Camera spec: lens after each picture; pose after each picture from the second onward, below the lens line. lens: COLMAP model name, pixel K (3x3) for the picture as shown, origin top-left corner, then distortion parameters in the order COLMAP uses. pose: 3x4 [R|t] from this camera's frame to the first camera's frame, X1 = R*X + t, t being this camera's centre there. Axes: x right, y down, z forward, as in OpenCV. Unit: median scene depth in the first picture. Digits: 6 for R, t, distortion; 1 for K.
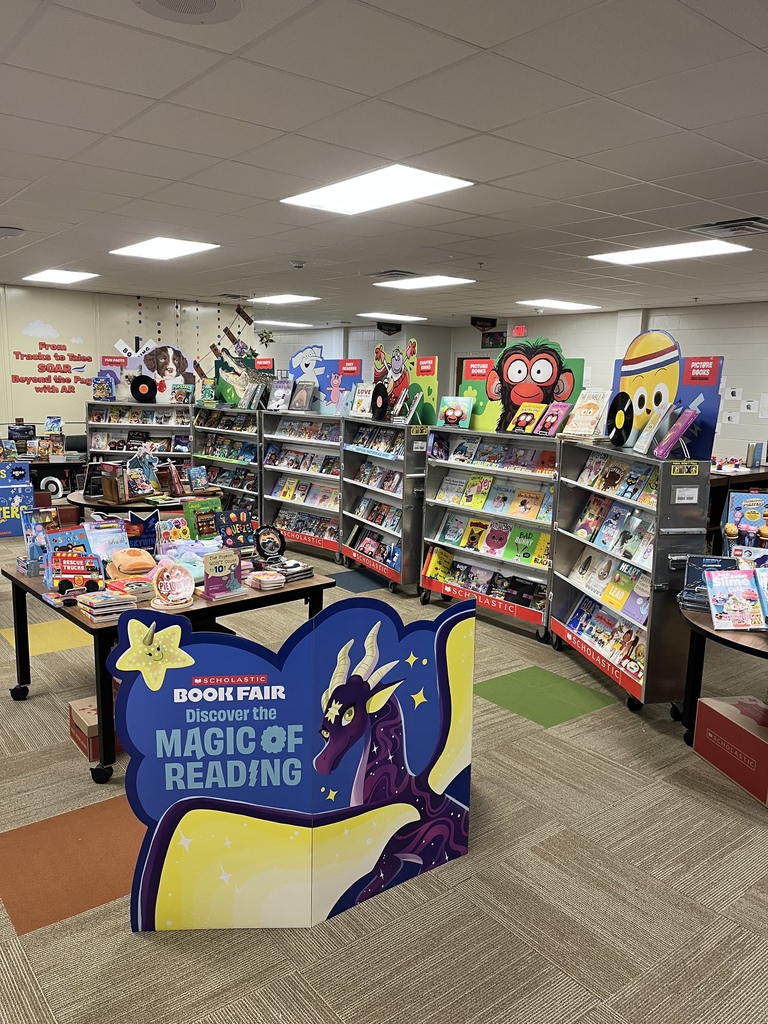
lens RADIAL K [[783.0, 0, 382.5], [0, 783.0, 509.3], [0, 0, 1]] dist [0.014262, -0.002336]
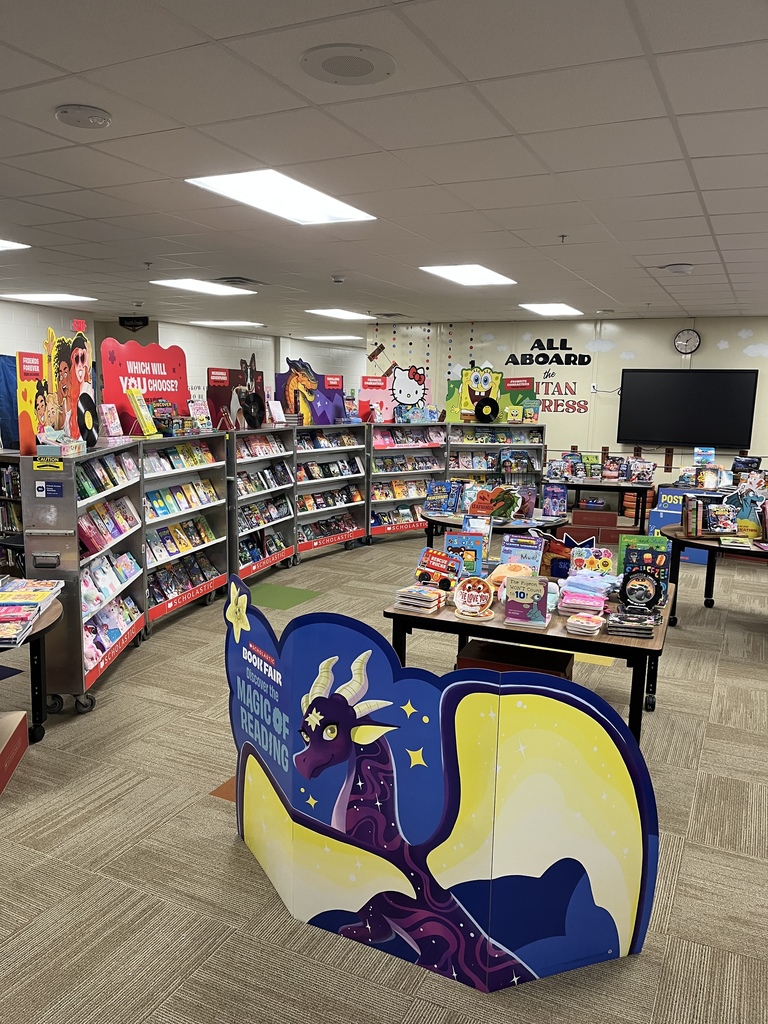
lens RADIAL K [[783.0, 0, 382.4], [0, 783.0, 515.3], [0, 0, 1]] dist [0.014262, -0.002336]
pose [[0.431139, 0.129099, -0.893002, 0.797836], [-0.164498, 0.984371, 0.062888, -0.075000], [0.887164, 0.119784, 0.445637, 0.561453]]
